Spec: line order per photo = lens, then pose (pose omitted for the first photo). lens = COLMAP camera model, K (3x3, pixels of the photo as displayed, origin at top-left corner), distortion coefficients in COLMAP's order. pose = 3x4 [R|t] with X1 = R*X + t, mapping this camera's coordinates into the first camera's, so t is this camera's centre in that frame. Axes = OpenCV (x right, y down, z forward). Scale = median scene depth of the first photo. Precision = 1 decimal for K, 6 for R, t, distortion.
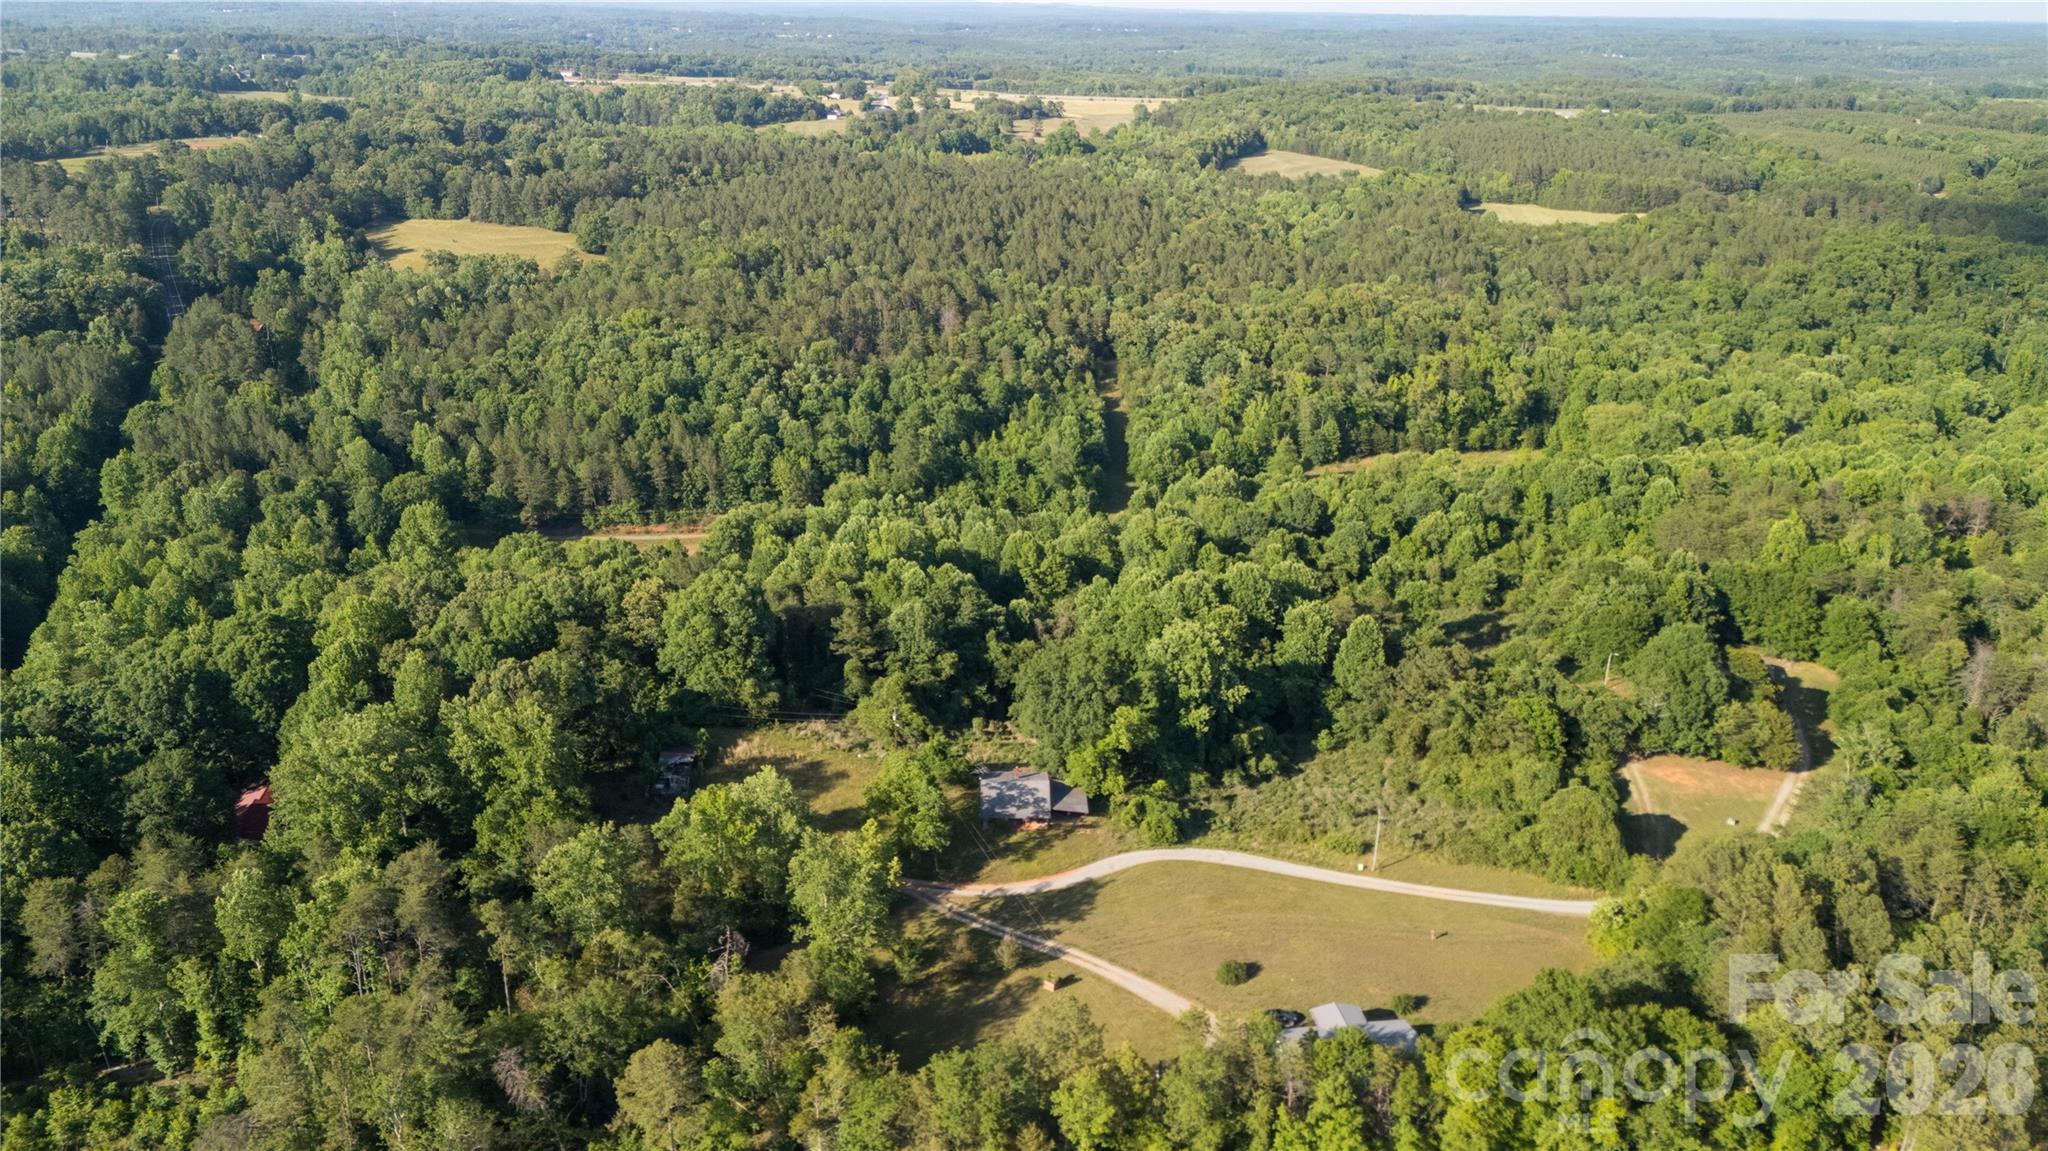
lens RADIAL K [[1453.0, 0, 1035.2], [0, 1453.0, 588.4], [0, 0, 1]] dist [0.053293, -0.050557]
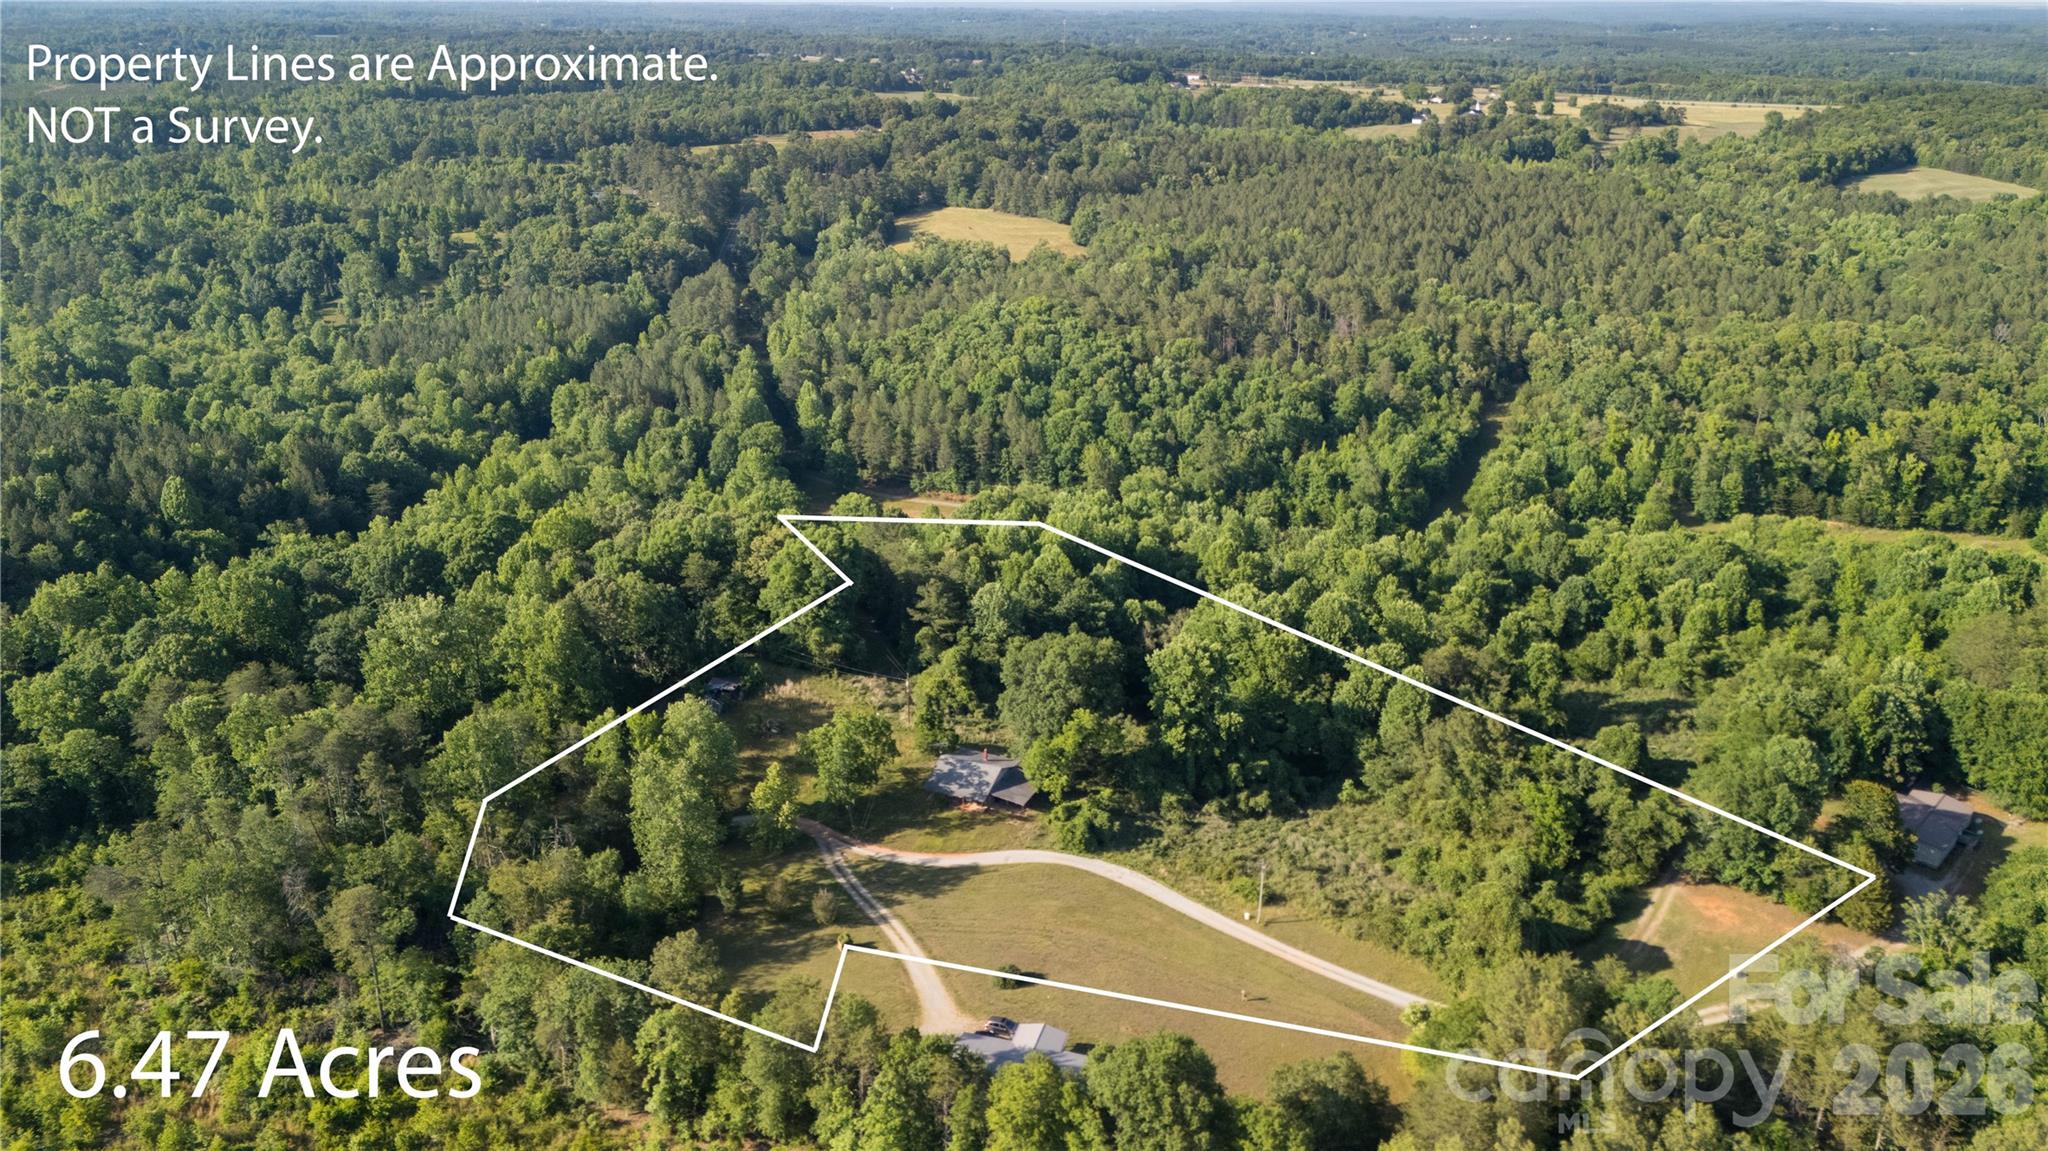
lens RADIAL K [[1453.0, 0, 1011.4], [0, 1453.0, 585.4], [0, 0, 1]] dist [0.053293, -0.050557]
pose [[0.910142, 0.144367, -0.388329, 0.172651], [-0.145944, 0.988961, 0.025607, -0.008689], [0.387739, 0.033368, 0.921165, 0.030335]]
